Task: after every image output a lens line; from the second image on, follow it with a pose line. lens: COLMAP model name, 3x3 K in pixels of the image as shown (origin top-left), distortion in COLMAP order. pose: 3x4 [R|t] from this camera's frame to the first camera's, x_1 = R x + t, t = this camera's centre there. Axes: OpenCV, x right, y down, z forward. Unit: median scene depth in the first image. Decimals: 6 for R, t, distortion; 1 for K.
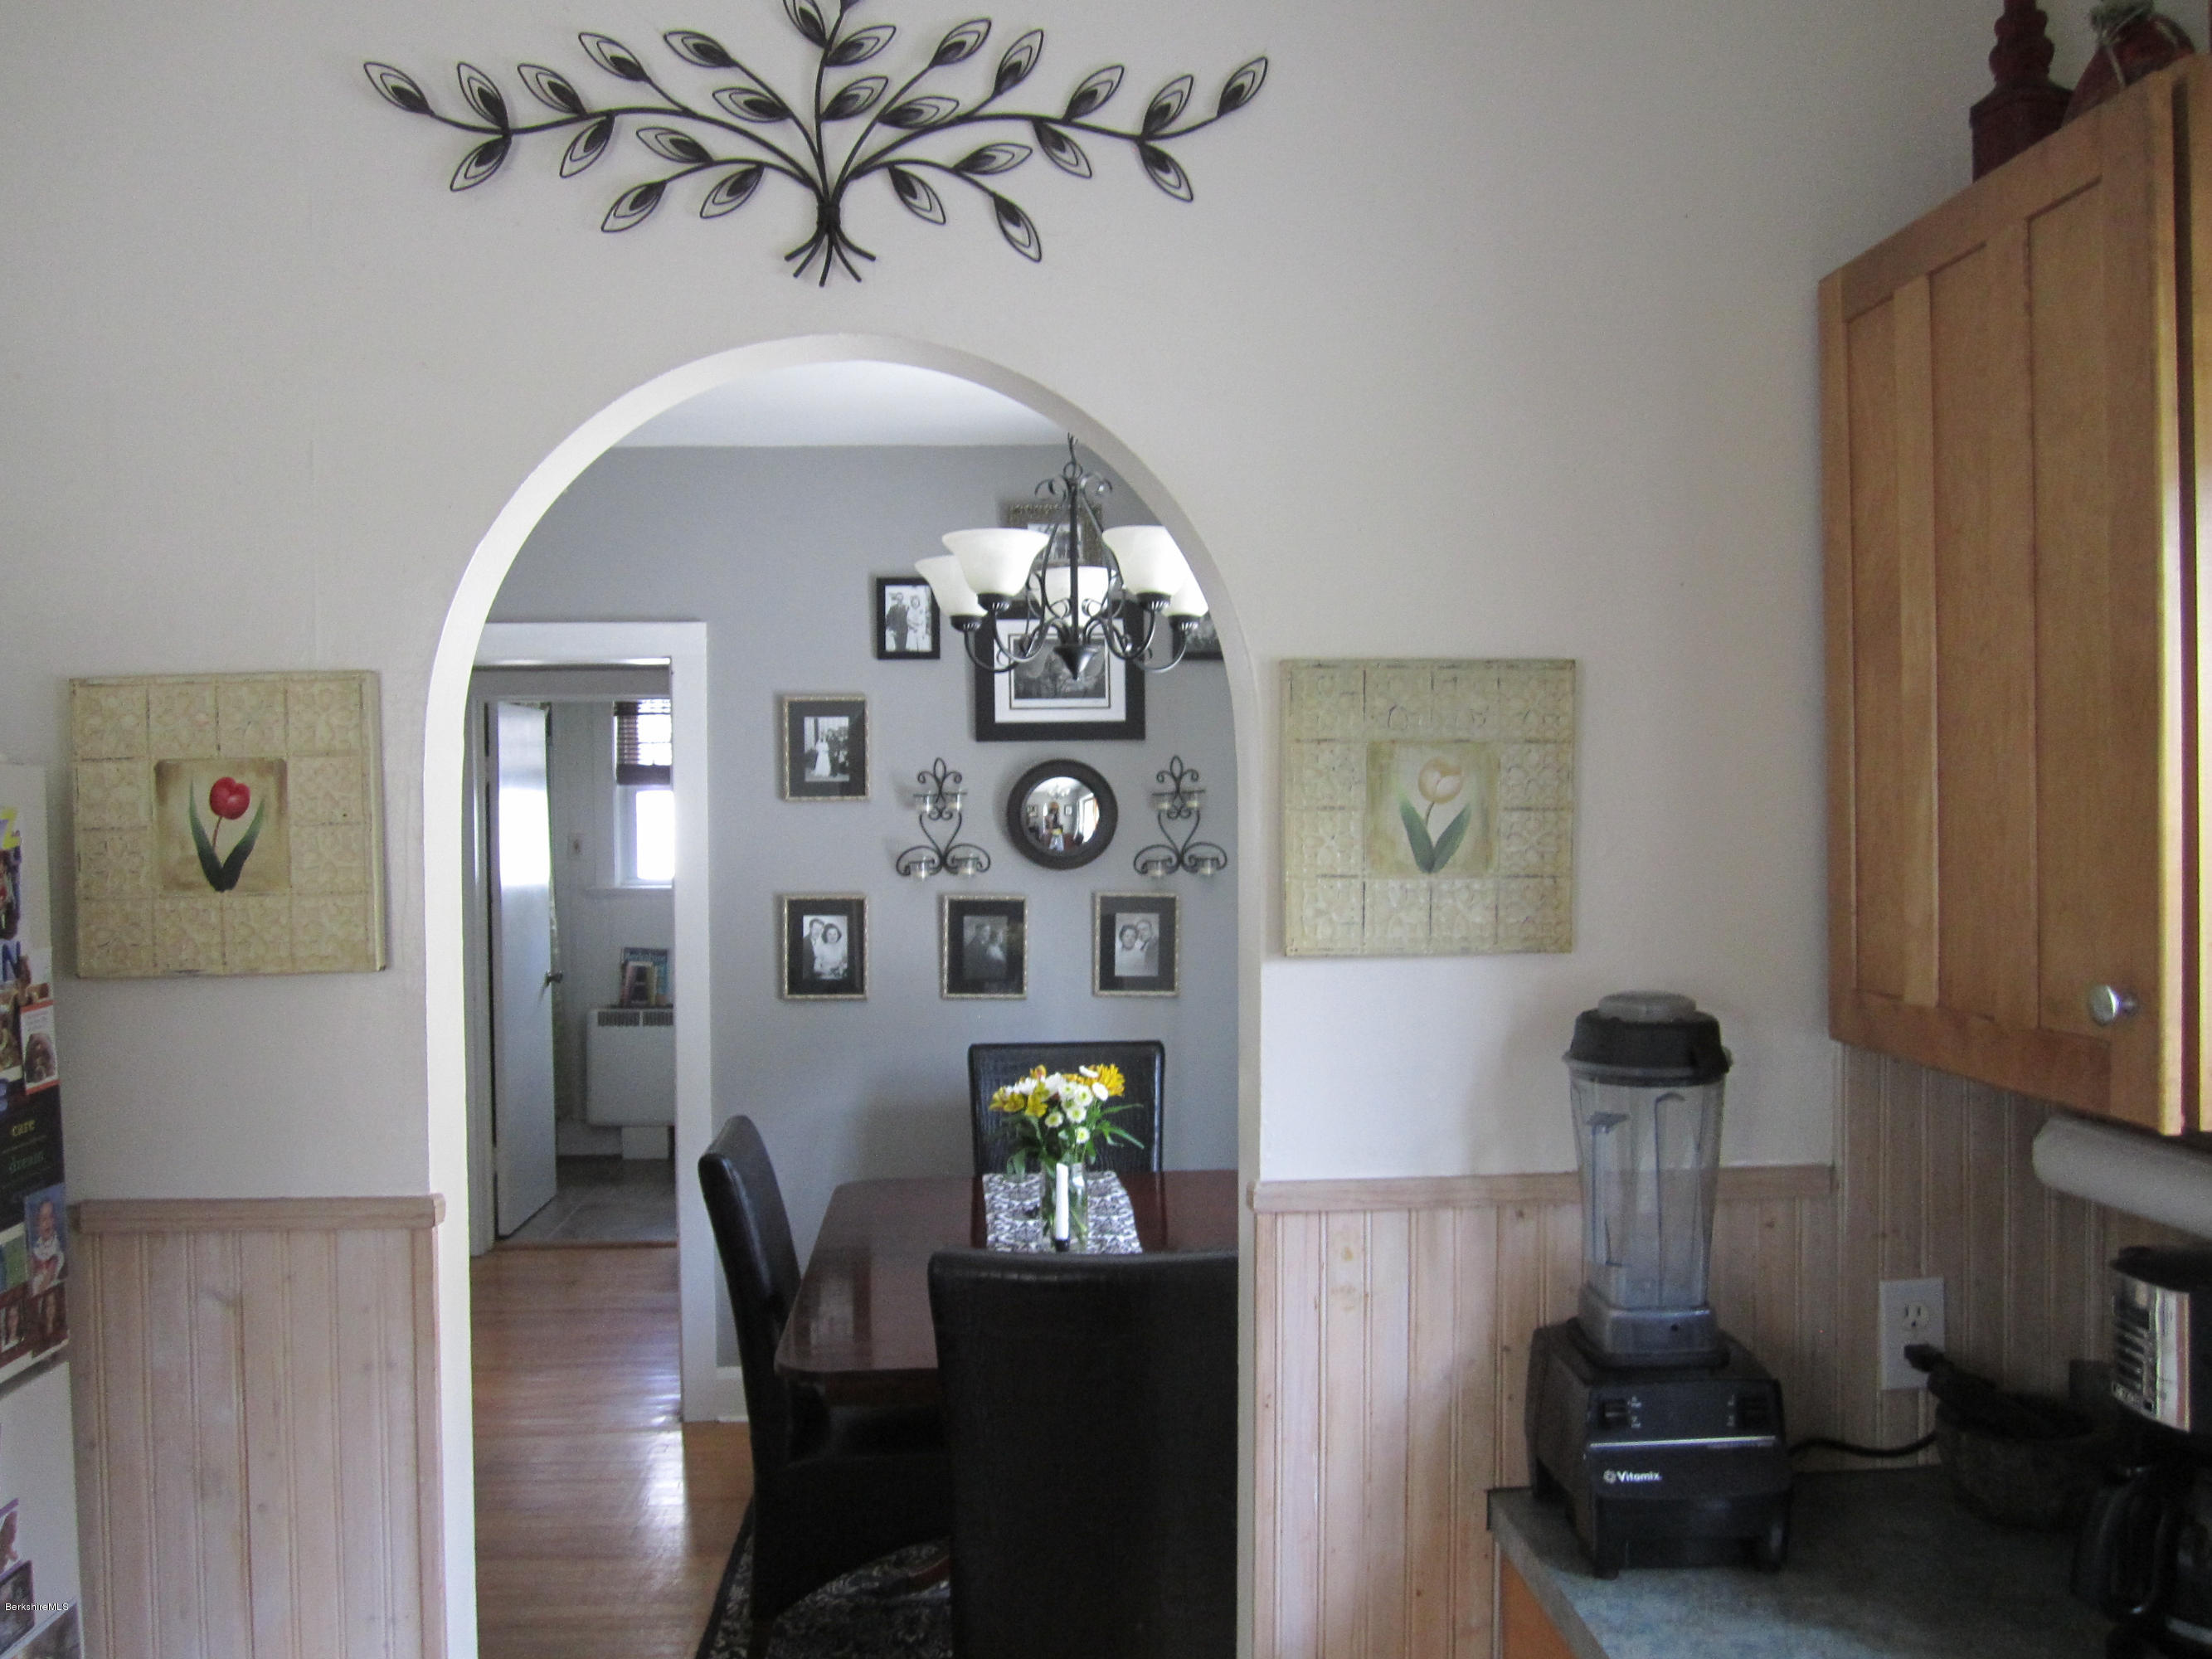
lens RADIAL K [[1833.4, 0, 1102.8], [0, 1833.4, 827.0], [0, 0, 1]] dist [-0.056883, 0.028242]
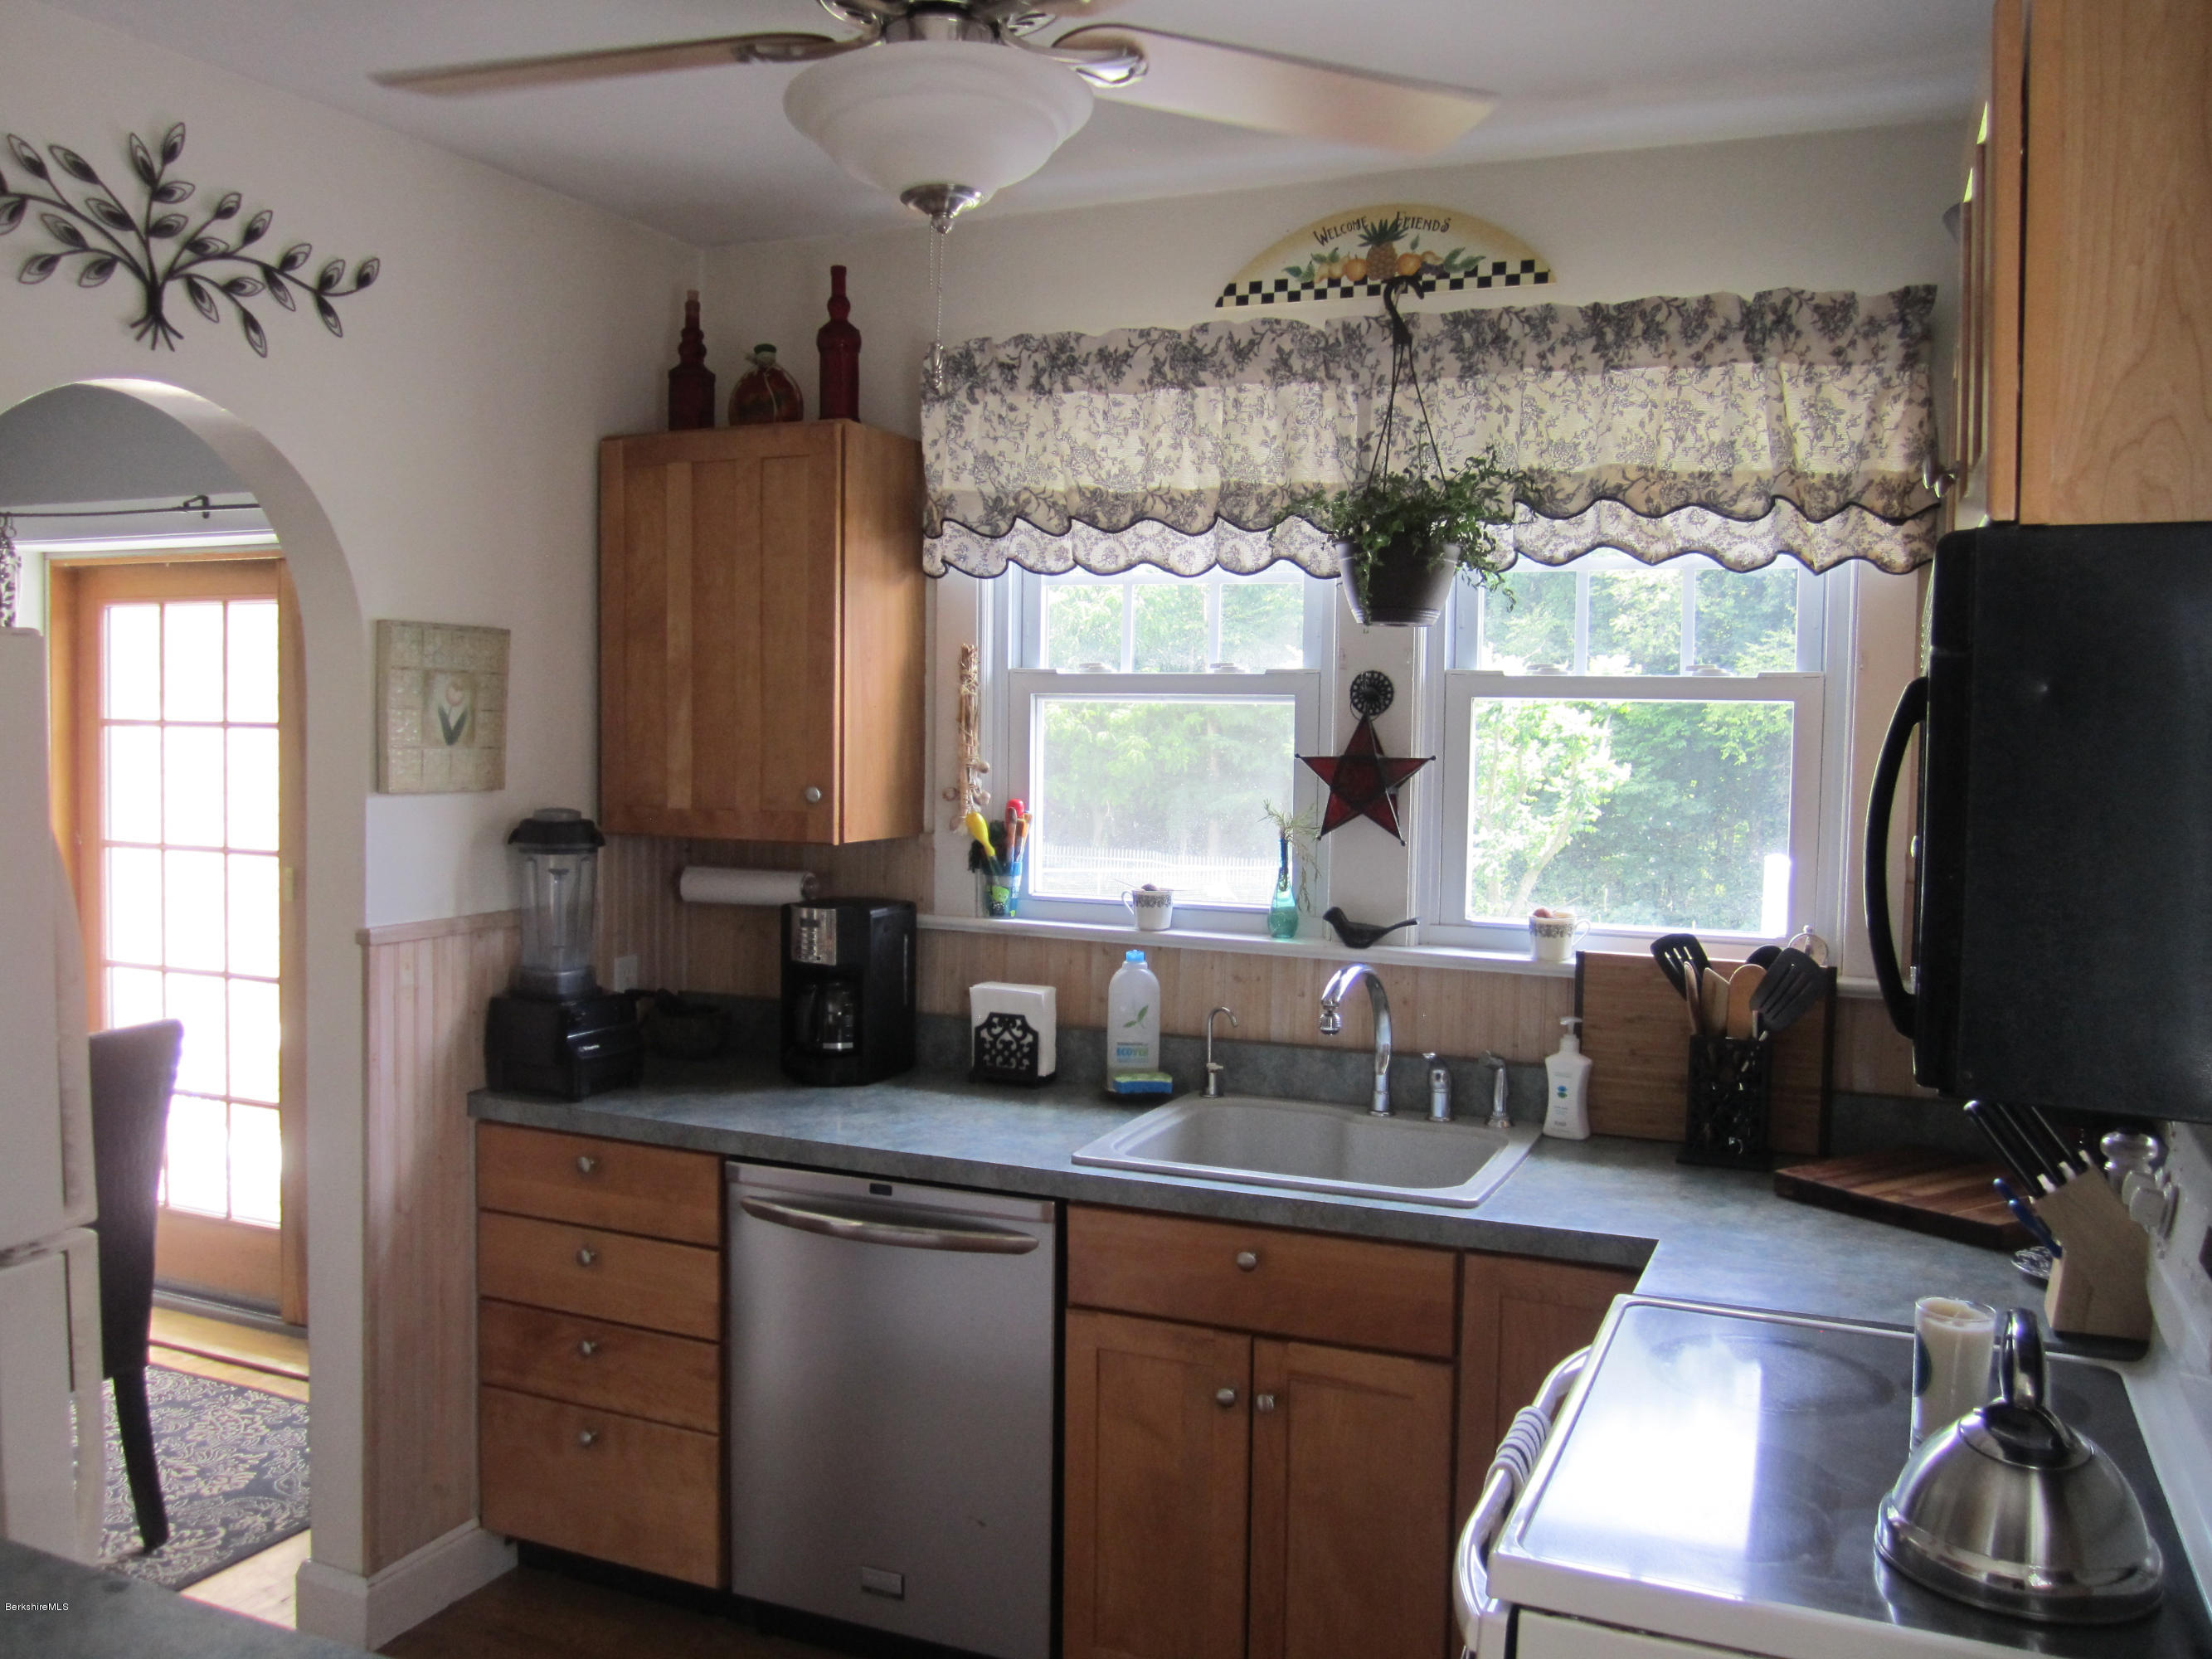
lens RADIAL K [[1833.4, 0, 1105.7], [0, 1833.4, 828.3], [0, 0, 1]] dist [-0.056883, 0.028242]
pose [[0.461129, -0.030458, 0.886810, -0.408285], [-0.006687, 0.999263, 0.037798, 0.012867], [-0.887308, -0.023360, 0.460585, -0.141239]]
